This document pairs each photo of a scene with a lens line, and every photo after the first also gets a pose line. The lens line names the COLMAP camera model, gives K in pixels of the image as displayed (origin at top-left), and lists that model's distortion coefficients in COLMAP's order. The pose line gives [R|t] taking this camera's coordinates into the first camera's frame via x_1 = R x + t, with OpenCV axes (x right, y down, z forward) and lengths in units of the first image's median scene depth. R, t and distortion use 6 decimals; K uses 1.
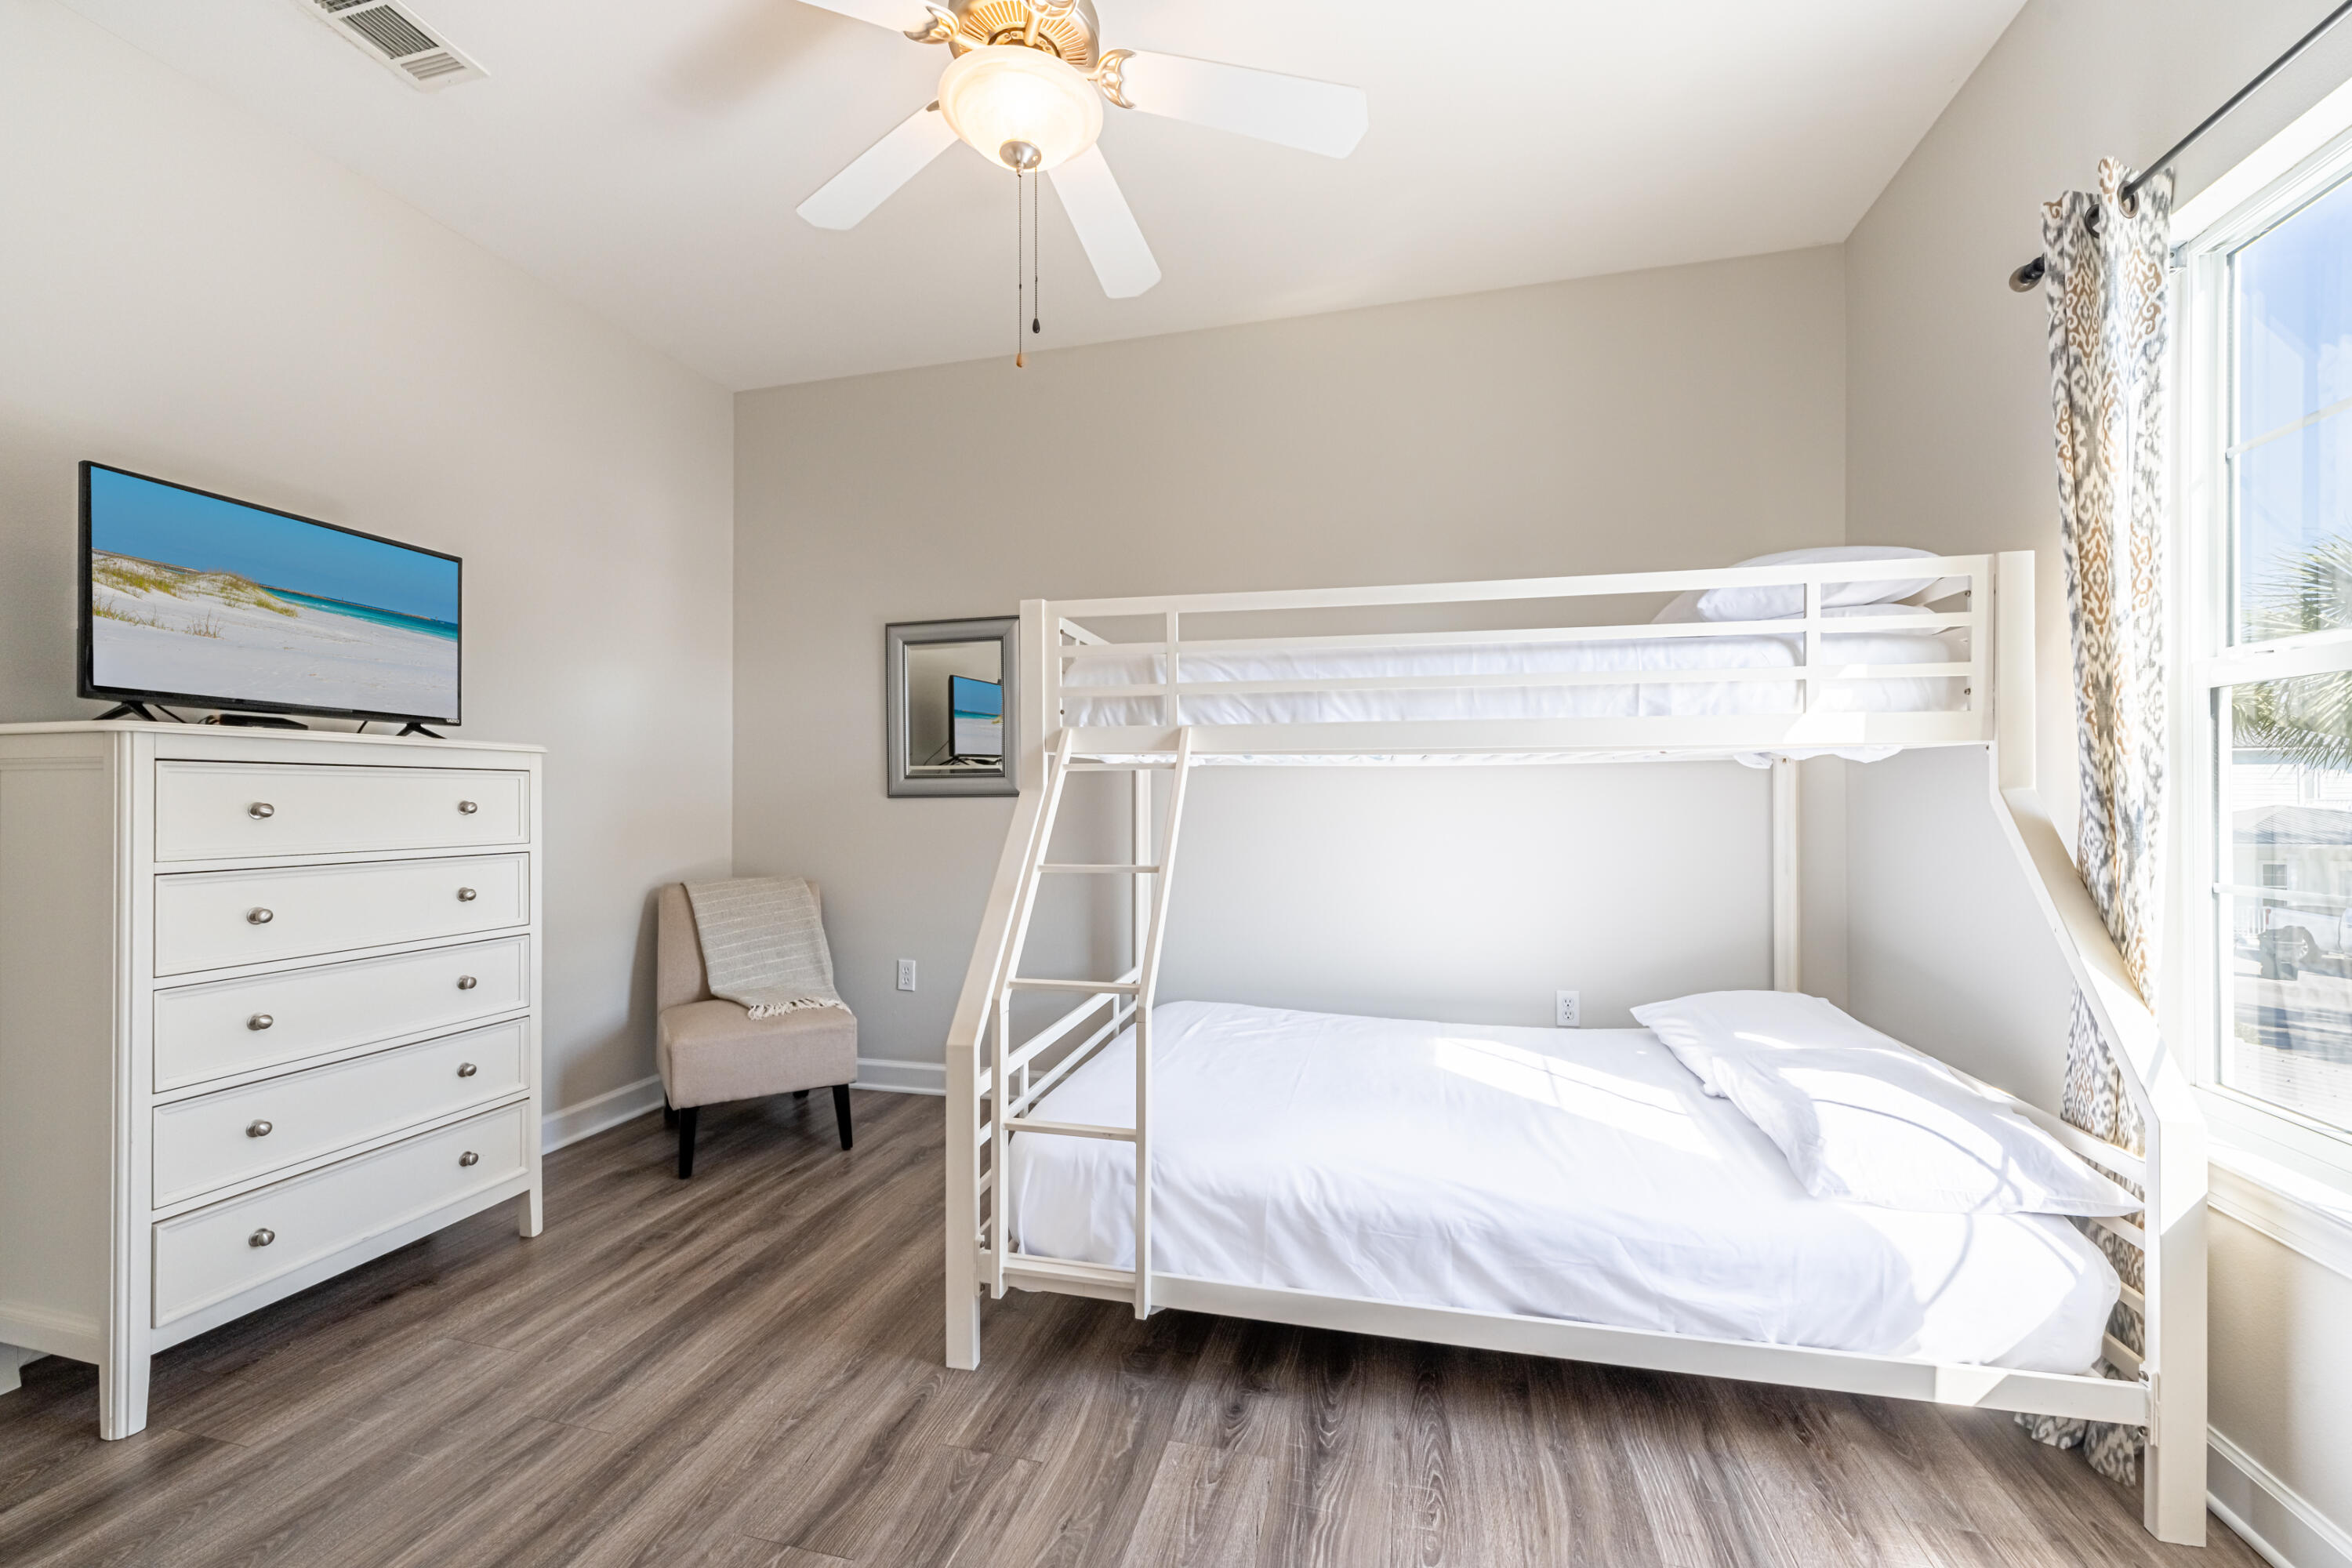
lens RADIAL K [[977.0, 0, 1176.0], [0, 977.0, 784.0], [0, 0, 1]] dist [0.001219, 0.000351]
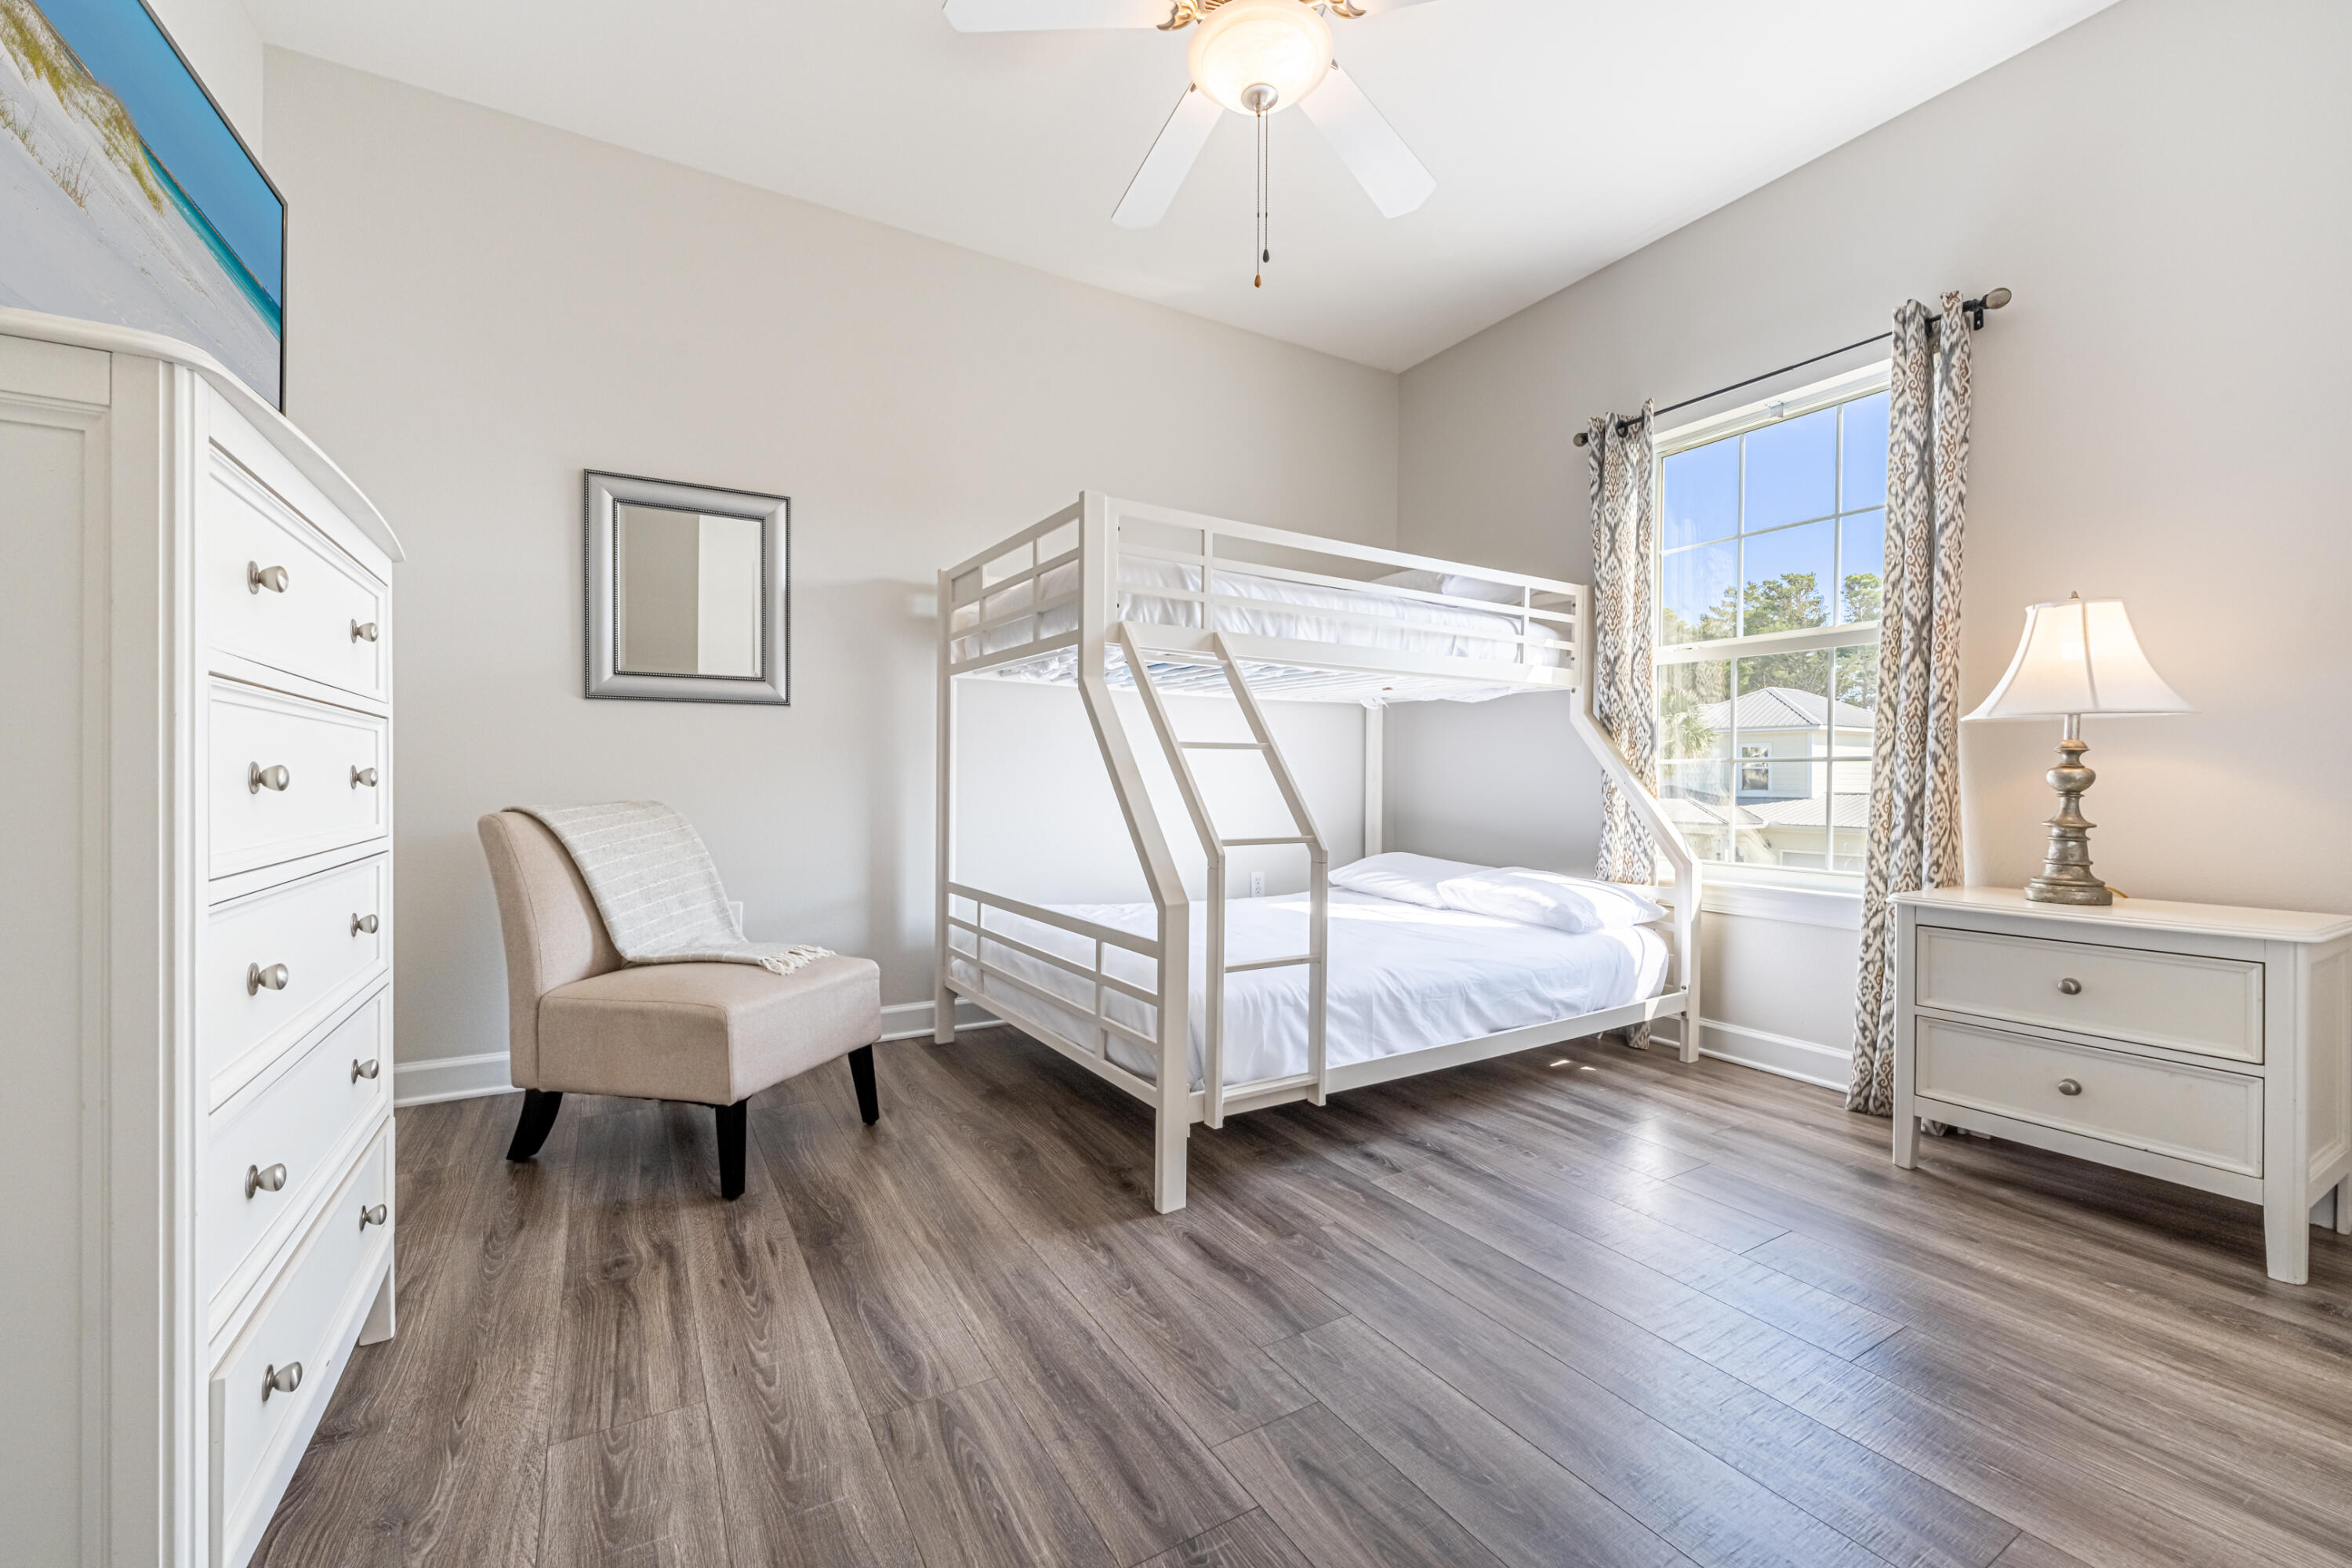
lens RADIAL K [[946.5, 0, 1176.0], [0, 946.5, 784.0], [0, 0, 1]] dist [-0.001156, 0.000356]
pose [[0.696037, 0.001356, 0.718005, -0.960326], [-0.010363, 0.999913, 0.008158, 0.132367], [-0.717931, -0.013120, 0.695990, 0.299079]]
